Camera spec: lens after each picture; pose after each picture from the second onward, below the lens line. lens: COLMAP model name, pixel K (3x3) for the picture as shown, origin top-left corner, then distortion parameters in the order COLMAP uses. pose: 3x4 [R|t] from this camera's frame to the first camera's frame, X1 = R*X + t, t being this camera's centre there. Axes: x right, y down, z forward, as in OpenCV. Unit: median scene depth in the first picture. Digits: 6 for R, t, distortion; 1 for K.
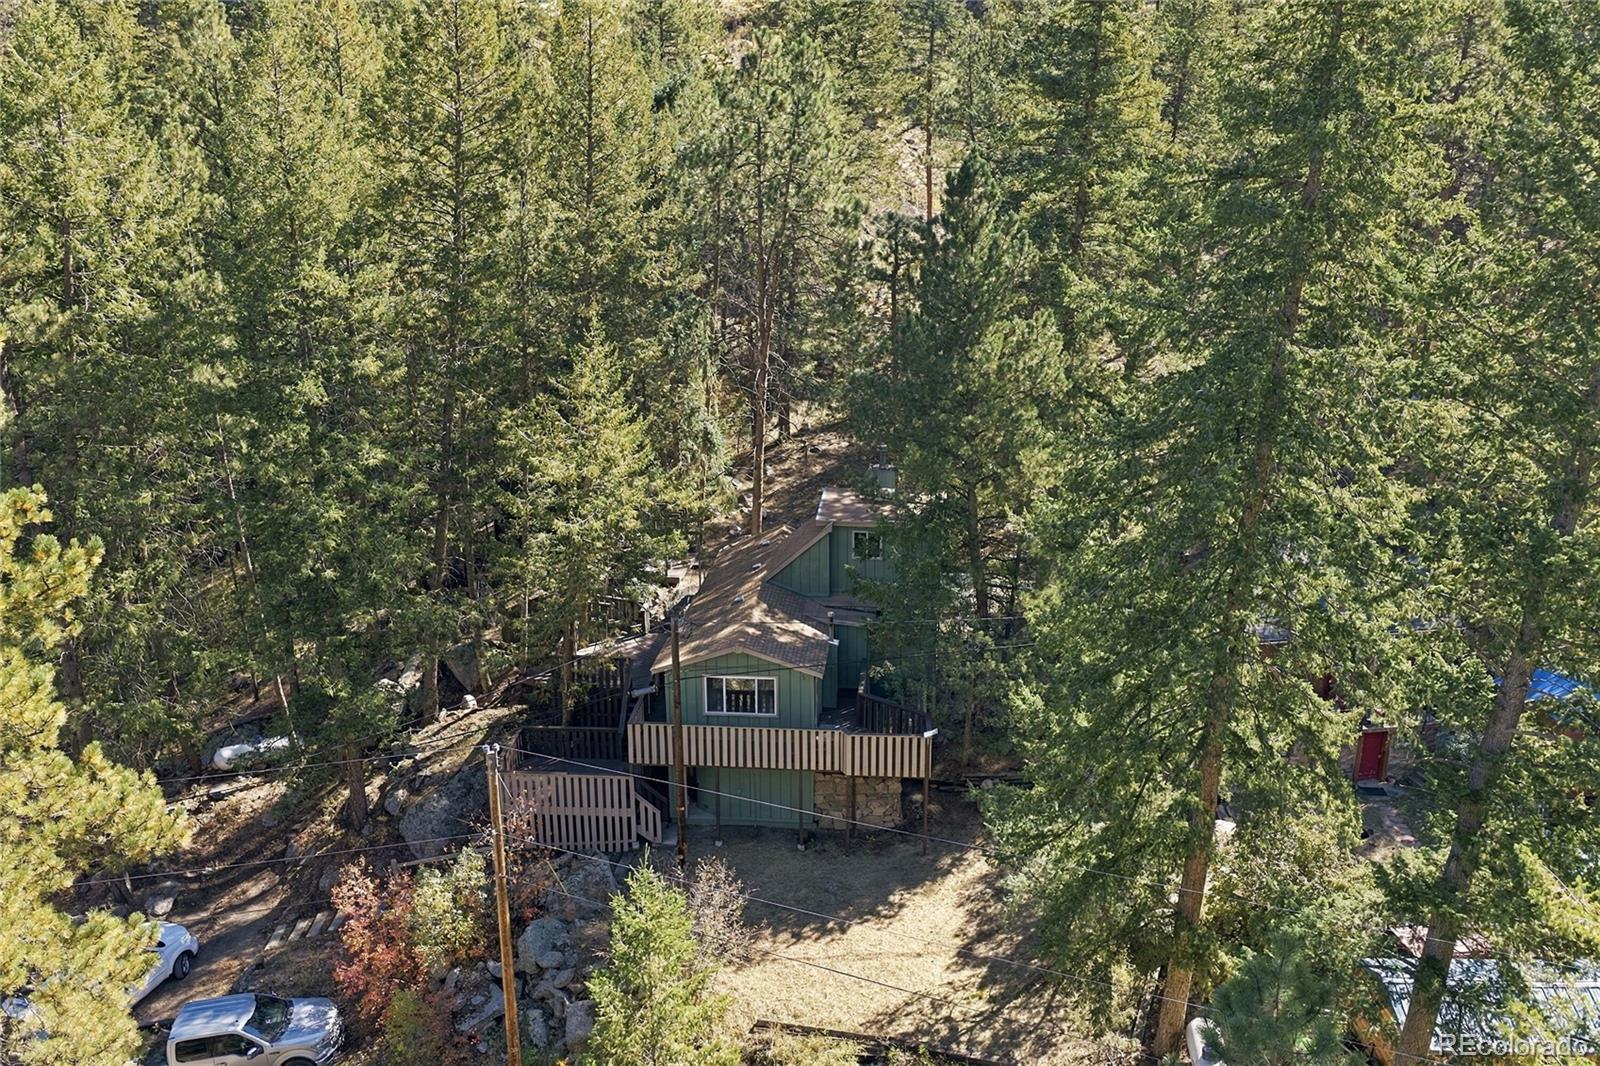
lens RADIAL K [[1293.9, 0, 800.0], [0, 1293.9, 533.0], [0, 0, 1]] dist [-0.047108, 0.079412]
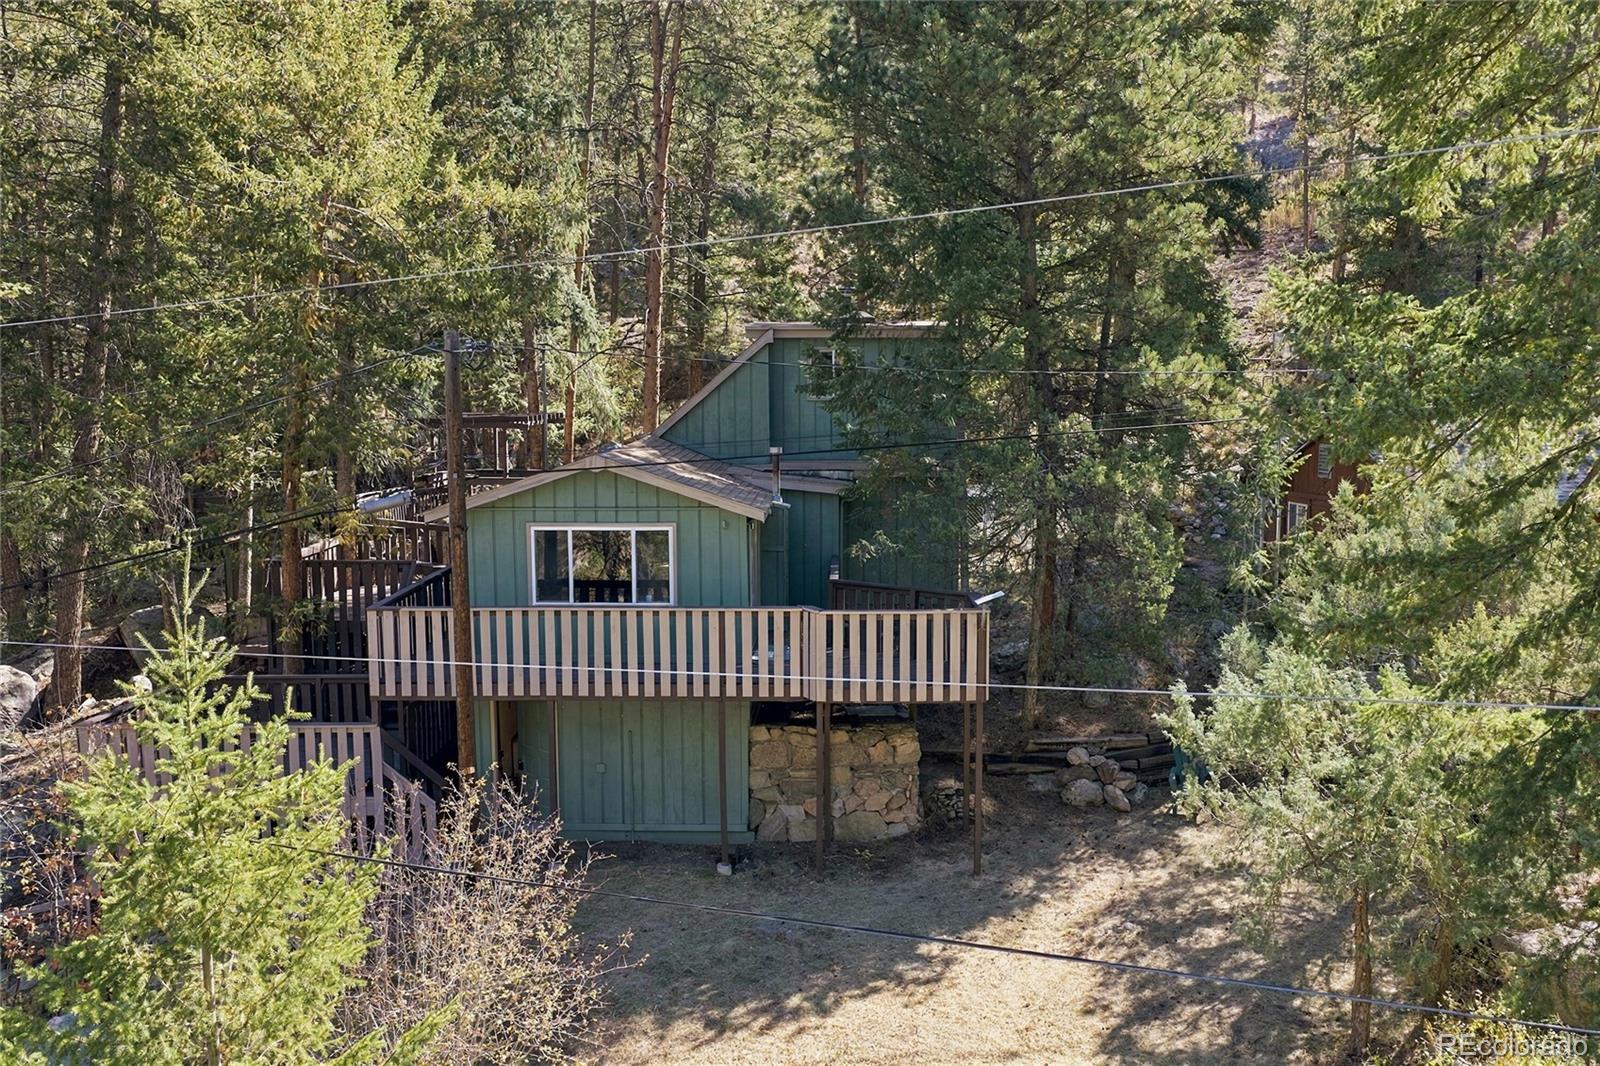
lens RADIAL K [[1283.2, 0, 800.0], [0, 1283.2, 533.0], [0, 0, 1]] dist [0.002991, -0.000590]
pose [[0.997952, -0.010139, 0.063161, -0.000060], [0.021492, 0.983110, -0.181749, 0.220922], [-0.060252, 0.182734, 0.981314, 0.530591]]
